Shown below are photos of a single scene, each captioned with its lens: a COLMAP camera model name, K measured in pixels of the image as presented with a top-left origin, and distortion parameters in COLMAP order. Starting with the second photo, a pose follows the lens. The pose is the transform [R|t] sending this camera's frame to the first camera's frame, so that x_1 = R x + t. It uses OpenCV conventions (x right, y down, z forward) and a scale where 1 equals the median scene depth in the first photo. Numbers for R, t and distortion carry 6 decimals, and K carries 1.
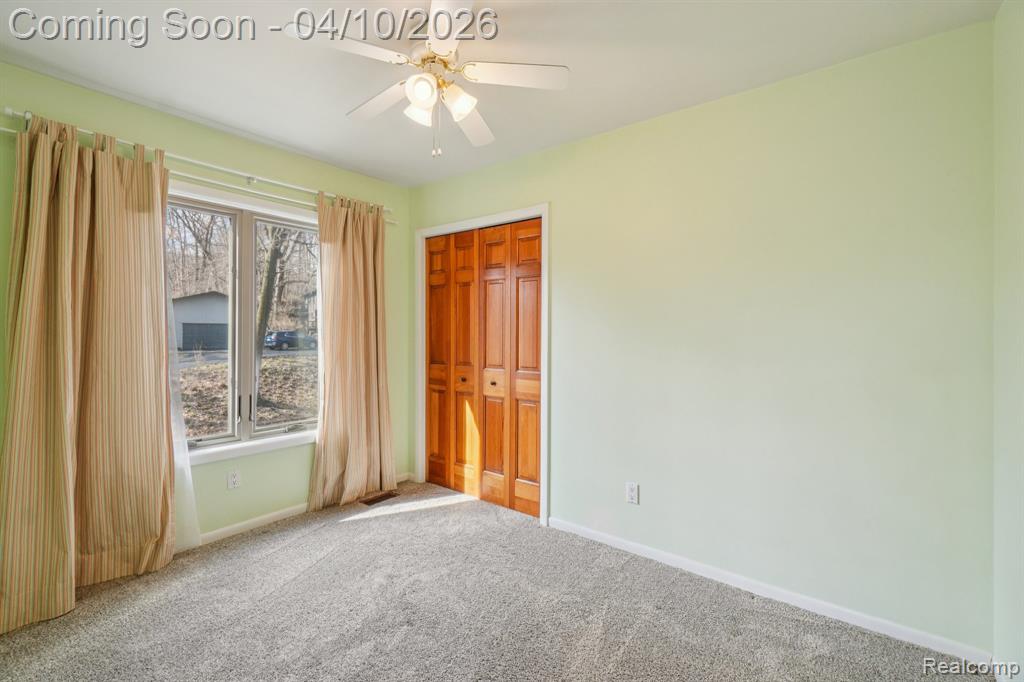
lens RADIAL K [[448.1, 0, 515.4], [0, 448.1, 336.2], [0, 0, 1]] dist [-0.007779, 0.001774]
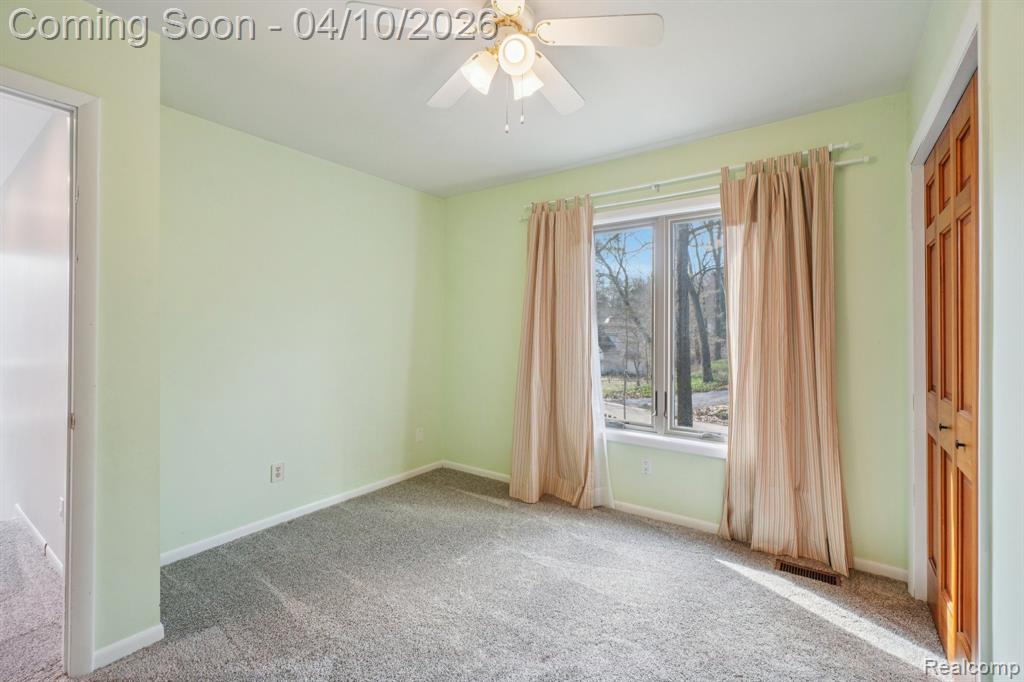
lens RADIAL K [[448.1, 0, 514.8], [0, 448.1, 334.4], [0, 0, 1]] dist [-0.007779, 0.001774]
pose [[0.031062, -0.000326, -0.999517, 0.440934], [-0.015829, 0.999874, -0.000818, 0.003797], [0.999392, 0.015847, 0.031053, 0.617083]]
